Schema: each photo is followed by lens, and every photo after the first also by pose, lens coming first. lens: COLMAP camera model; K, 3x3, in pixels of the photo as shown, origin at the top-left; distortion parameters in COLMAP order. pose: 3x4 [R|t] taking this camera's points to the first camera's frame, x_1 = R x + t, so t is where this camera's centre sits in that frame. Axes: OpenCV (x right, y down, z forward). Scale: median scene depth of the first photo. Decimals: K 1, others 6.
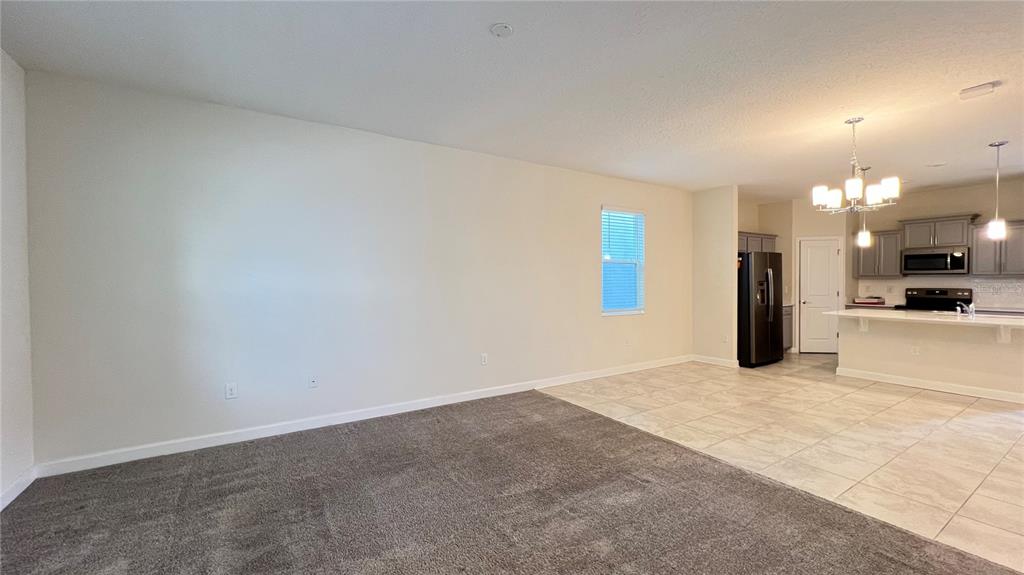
lens RADIAL K [[409.9, 0, 507.3], [0, 409.9, 285.9], [0, 0, 1]] dist [0.000254, 0.000188]
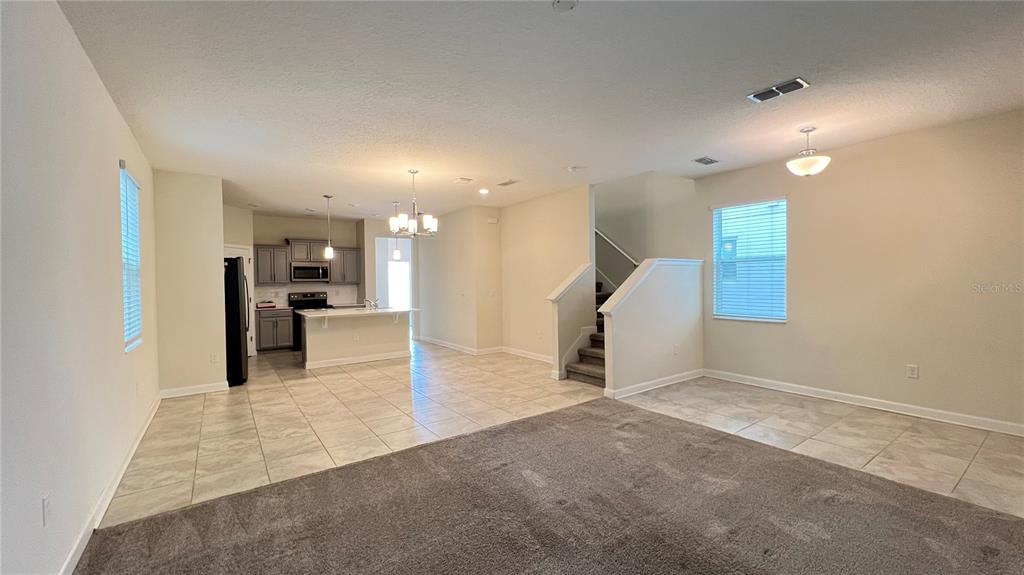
lens RADIAL K [[409.9, 0, 509.8], [0, 409.9, 285.5], [0, 0, 1]] dist [0.000254, 0.000188]
pose [[-0.054276, -0.006882, 0.998502, -0.392744], [0.028367, 0.999562, 0.008432, -0.011532], [-0.998123, 0.028782, -0.054057, 0.520684]]
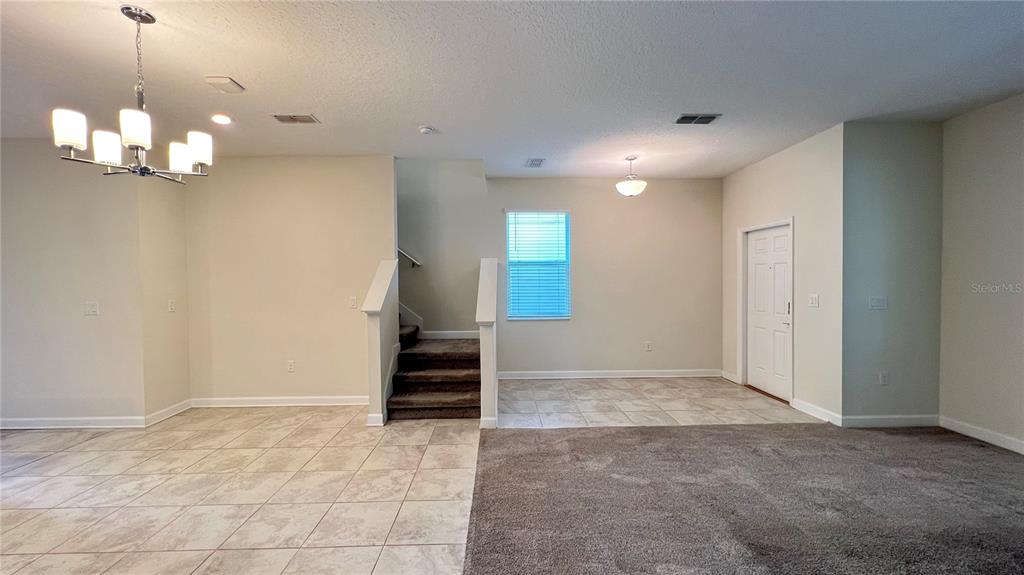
lens RADIAL K [[409.9, 0, 509.1], [0, 409.9, 284.2], [0, 0, 1]] dist [0.000254, 0.000188]
pose [[-0.854443, 0.007666, 0.519488, 0.074594], [0.023204, 0.999456, 0.023418, -0.021843], [-0.519026, 0.032063, -0.854157, 0.846997]]
